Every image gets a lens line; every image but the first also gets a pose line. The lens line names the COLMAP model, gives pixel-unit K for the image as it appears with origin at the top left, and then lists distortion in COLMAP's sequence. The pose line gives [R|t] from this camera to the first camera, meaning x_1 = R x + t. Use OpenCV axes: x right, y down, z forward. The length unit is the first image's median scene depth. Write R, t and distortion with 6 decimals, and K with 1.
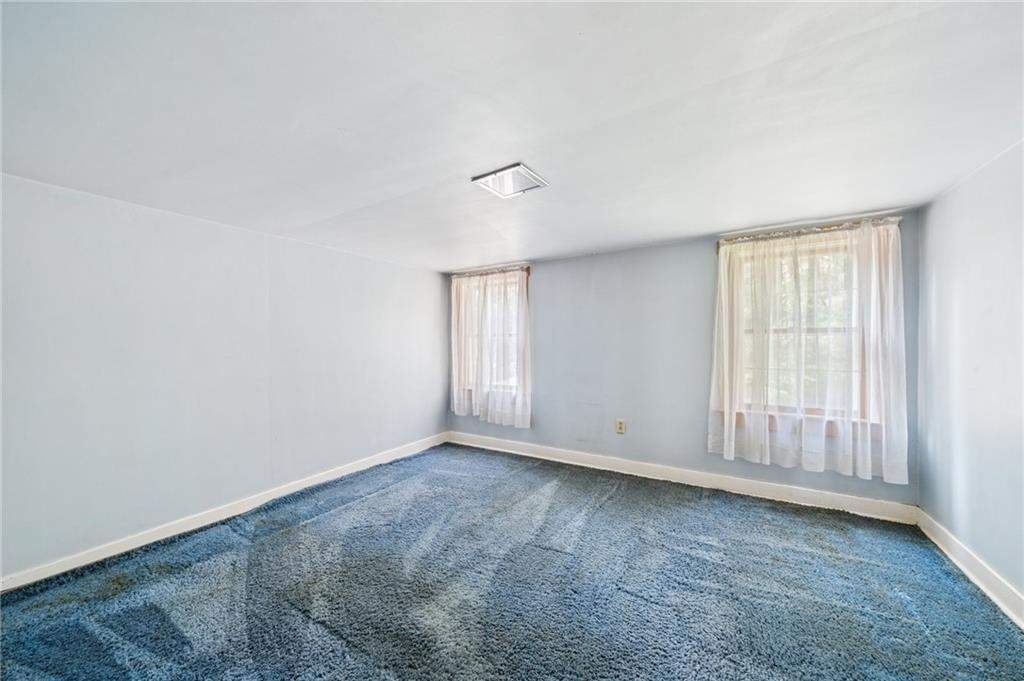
lens RADIAL K [[359.9, 0, 512.0], [0, 359.9, 340.5], [0, 0, 1]] dist [-0.001330, -0.000120]
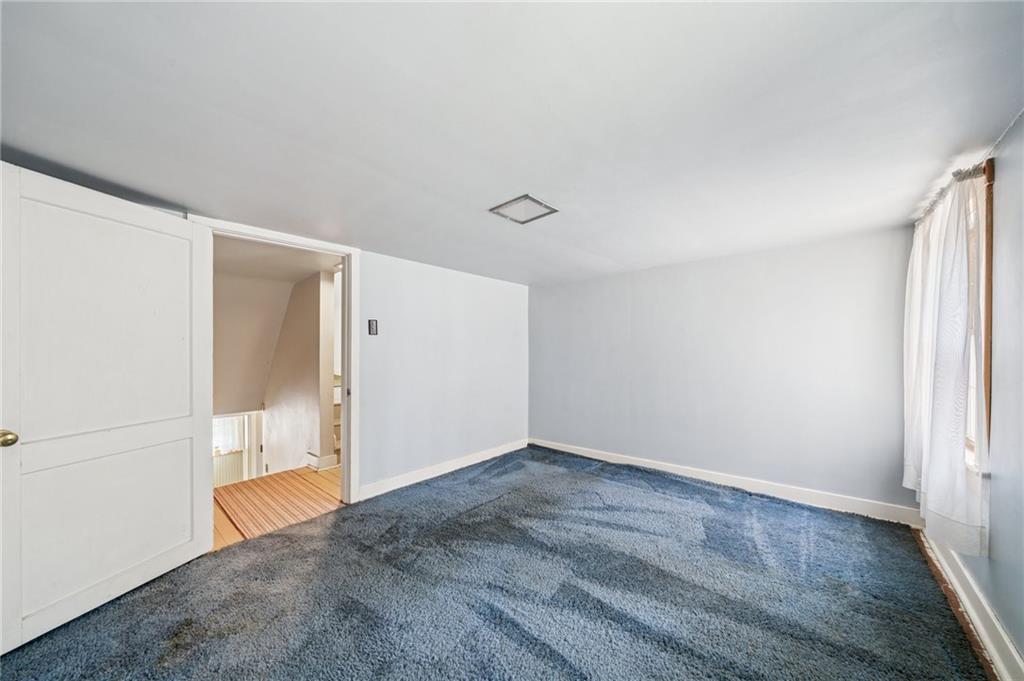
lens RADIAL K [[359.9, 0, 512.0], [0, 359.9, 340.5], [0, 0, 1]] dist [-0.001330, -0.000120]
pose [[-0.158503, -0.021547, -0.987123, 0.613185], [0.008338, 0.999697, -0.023160, 0.003473], [0.987323, -0.011902, -0.158276, 0.630416]]
